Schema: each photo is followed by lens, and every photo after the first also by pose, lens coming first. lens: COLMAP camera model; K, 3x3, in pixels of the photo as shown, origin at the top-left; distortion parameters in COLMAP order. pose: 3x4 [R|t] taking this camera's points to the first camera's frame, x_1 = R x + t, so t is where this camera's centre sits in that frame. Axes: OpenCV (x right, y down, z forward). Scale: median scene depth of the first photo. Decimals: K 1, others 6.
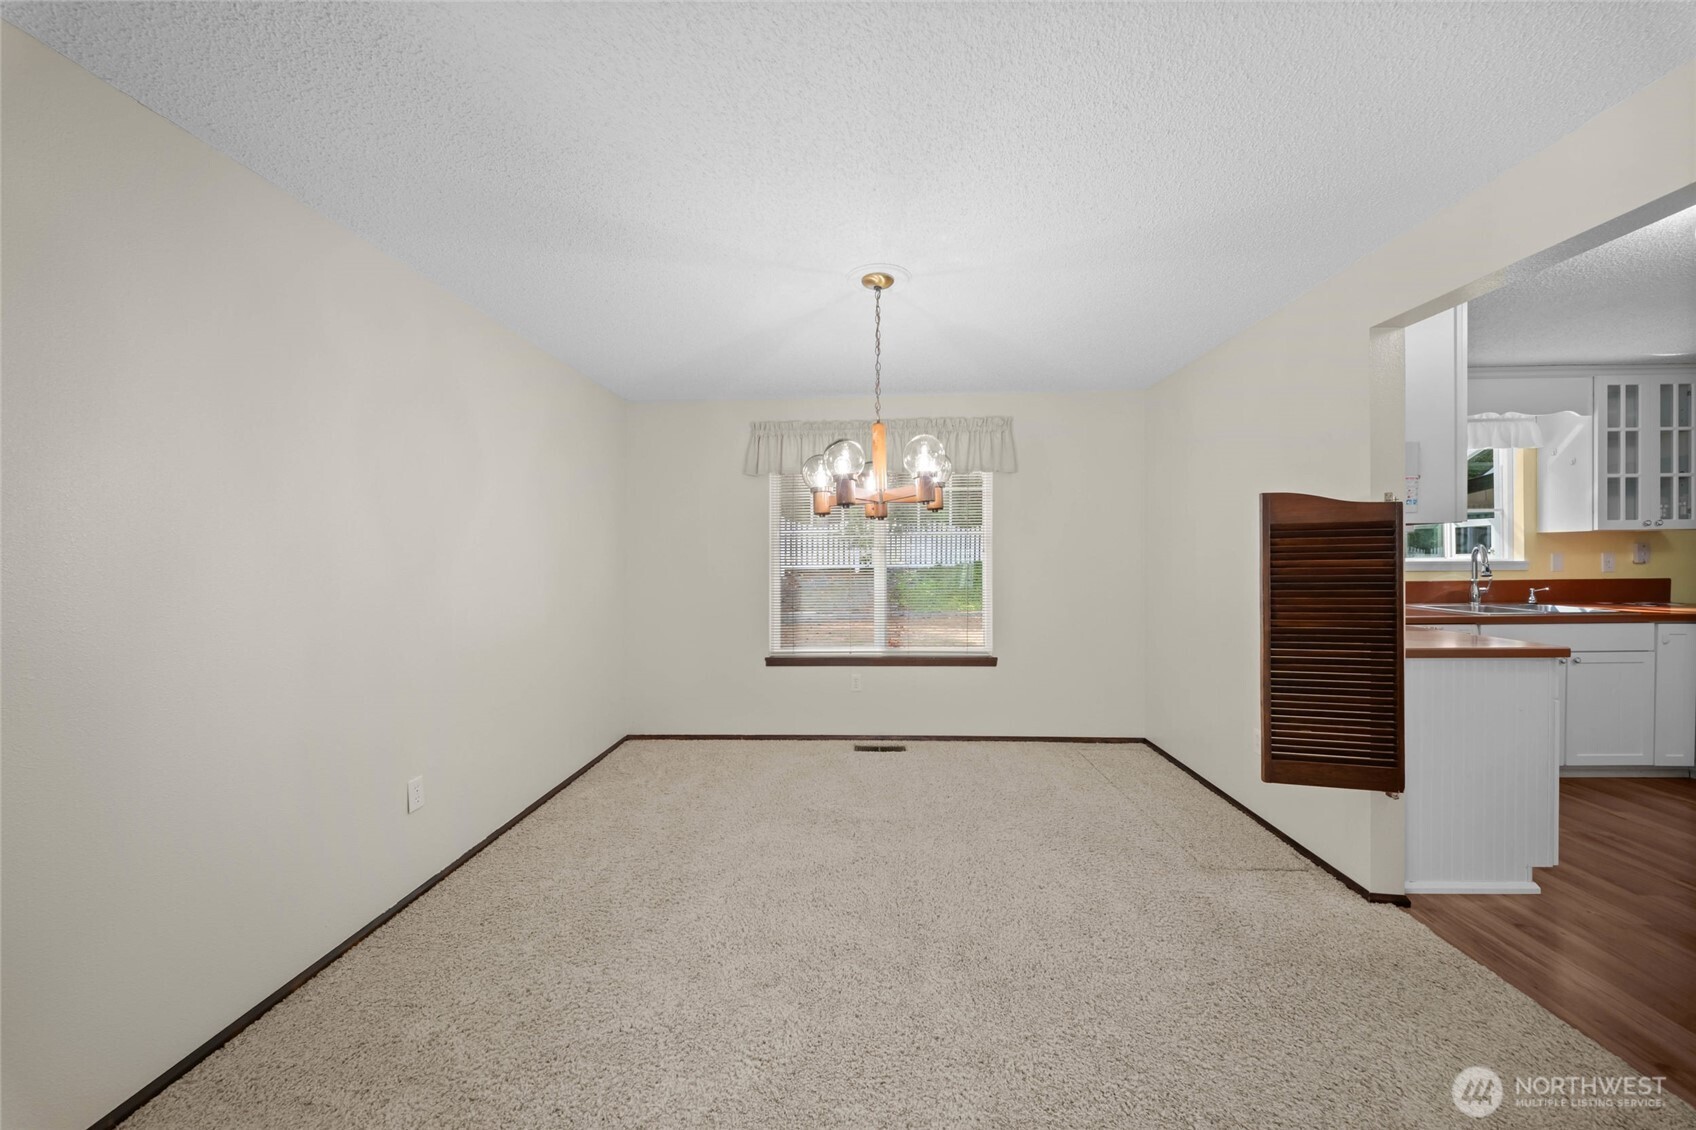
lens RADIAL K [[608.7, 0, 853.8], [0, 608.7, 548.0], [0, 0, 1]] dist [0.005784, -0.000036]
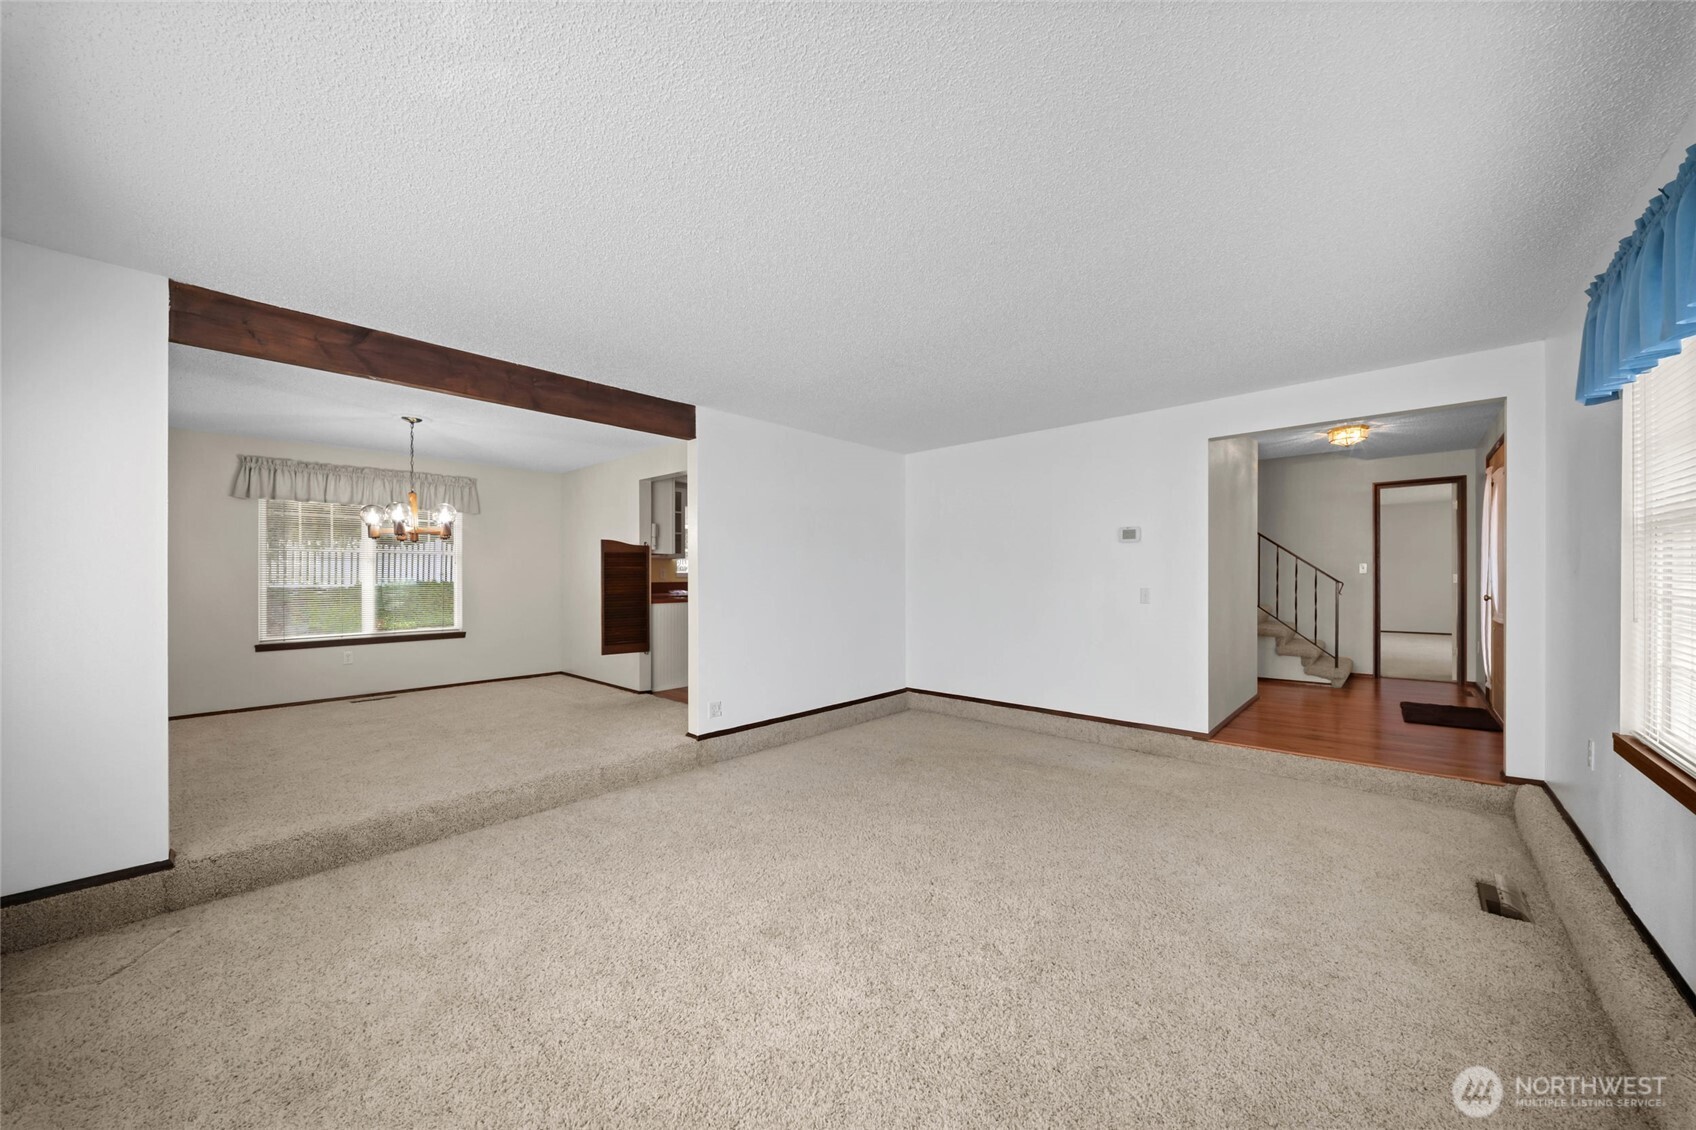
lens RADIAL K [[593.1, 0, 845.1], [0, 593.1, 594.3], [0, 0, 1]] dist [-0.000673, -0.000081]
pose [[0.654338, -0.016490, 0.756023, -0.279746], [-0.010770, 0.999458, 0.031121, 0.026201], [-0.756126, -0.028506, 0.653805, -0.731913]]
